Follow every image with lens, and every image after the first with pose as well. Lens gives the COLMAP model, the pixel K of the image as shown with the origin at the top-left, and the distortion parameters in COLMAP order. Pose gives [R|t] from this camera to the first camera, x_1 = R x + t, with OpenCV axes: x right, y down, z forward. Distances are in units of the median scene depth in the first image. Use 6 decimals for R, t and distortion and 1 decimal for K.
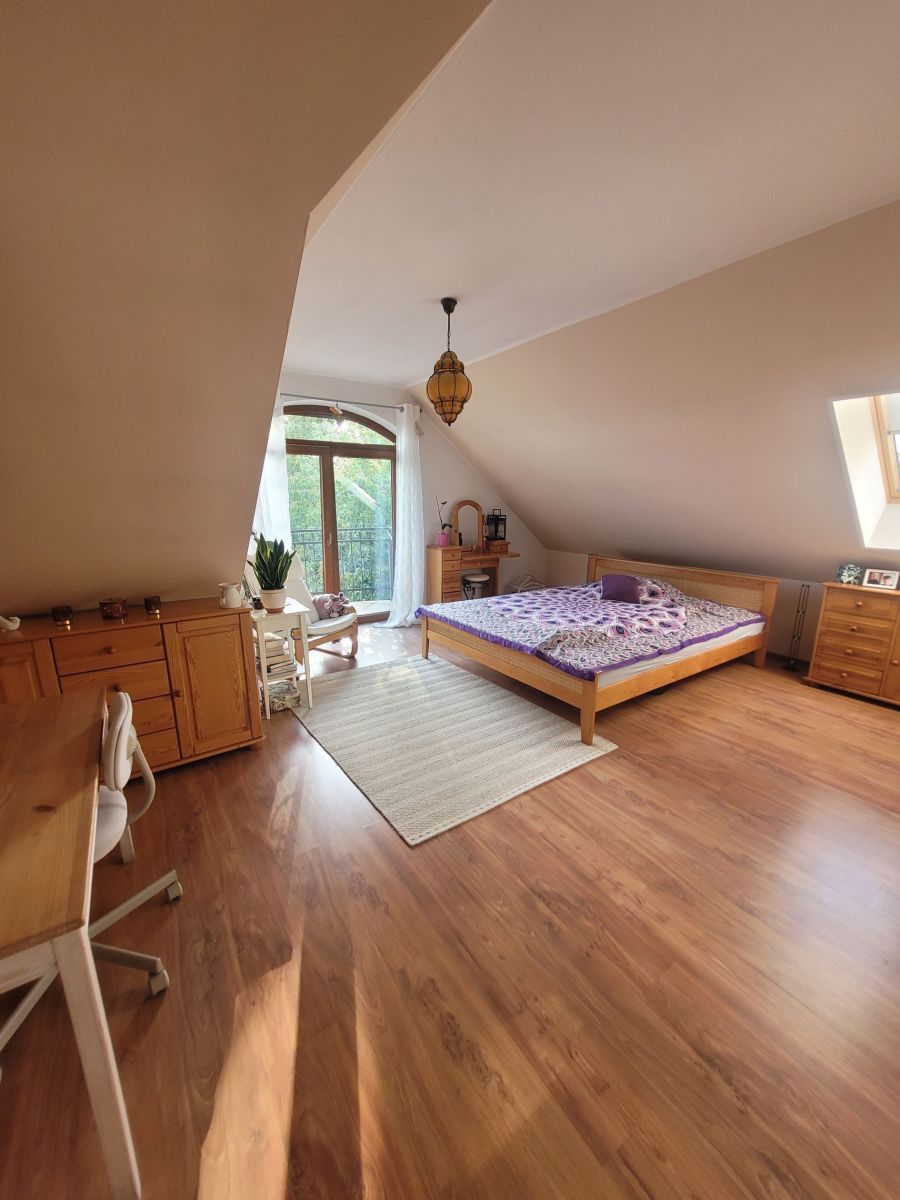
lens RADIAL K [[474.2, 0, 452.6], [0, 474.2, 608.2], [0, 0, 1]] dist [0.006848, -0.000389]
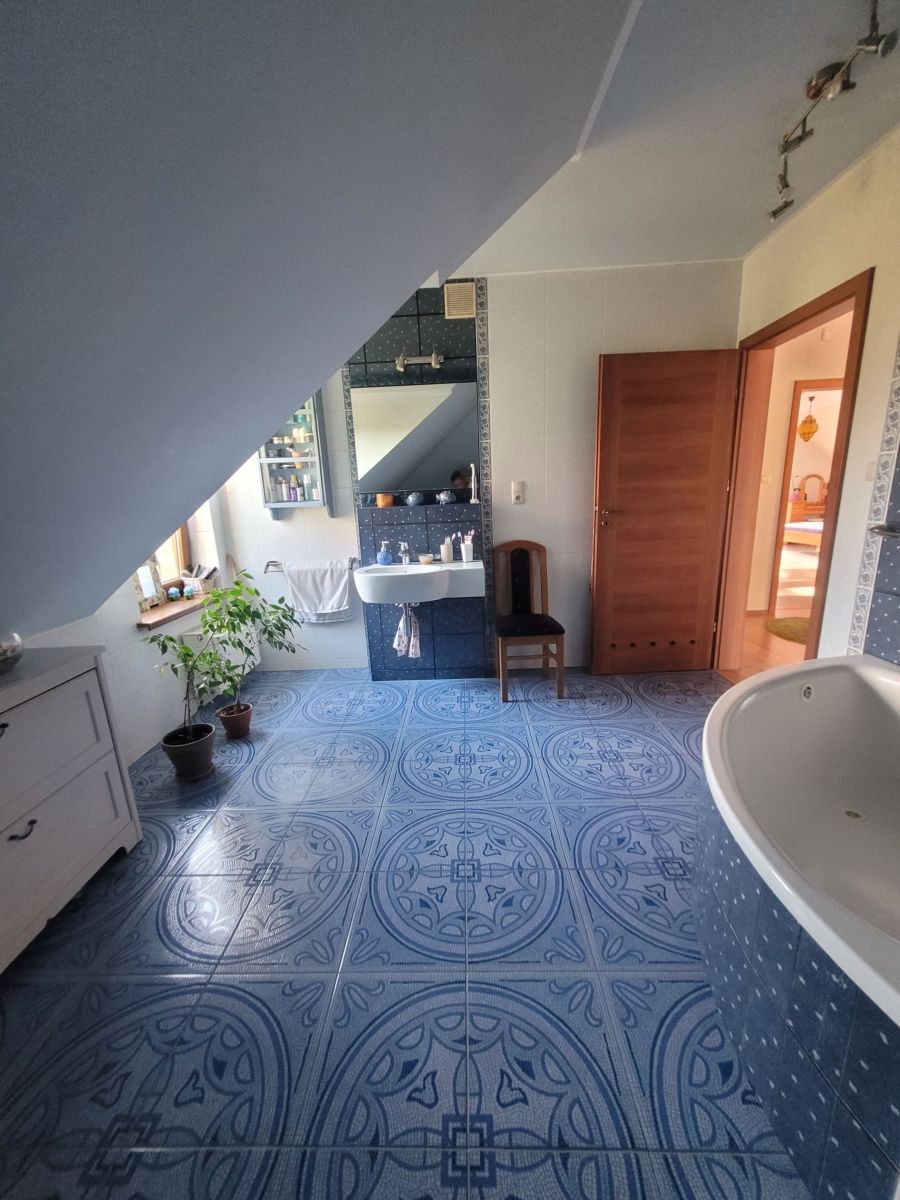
lens RADIAL K [[474.2, 0, 452.6], [0, 474.2, 608.2], [0, 0, 1]] dist [0.006848, -0.000389]
pose [[0.817000, 0.099103, -0.568058, -0.015107], [-0.098228, 0.994641, 0.032249, 0.557961], [0.568210, 0.029451, 0.822356, -1.963410]]
